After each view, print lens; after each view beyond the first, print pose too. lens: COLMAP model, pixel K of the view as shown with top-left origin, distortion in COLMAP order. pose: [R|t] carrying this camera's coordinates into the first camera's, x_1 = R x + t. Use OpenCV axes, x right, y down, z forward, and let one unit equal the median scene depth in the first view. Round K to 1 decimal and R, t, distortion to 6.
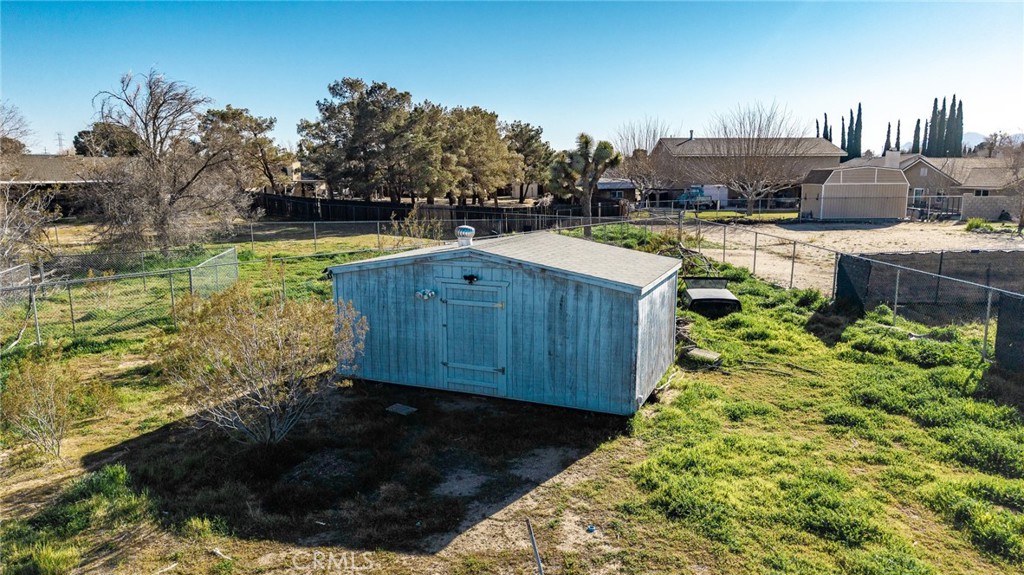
lens RADIAL K [[683.1, 0, 511.5], [0, 683.1, 286.2], [0, 0, 1]] dist [0.048069, -0.056565]
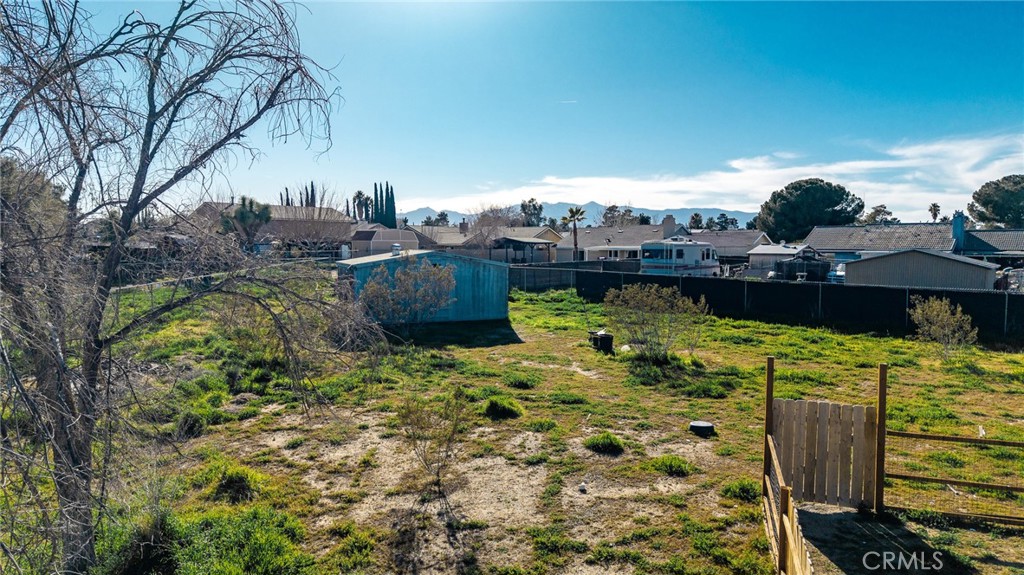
lens RADIAL K [[683.1, 0, 512.9], [0, 683.1, 287.8], [0, 0, 1]] dist [0.048069, -0.056565]
pose [[0.683804, -0.041254, 0.728499, -1.503990], [0.111614, 0.992565, -0.048559, 0.195392], [-0.721079, 0.114515, 0.683324, -0.645336]]
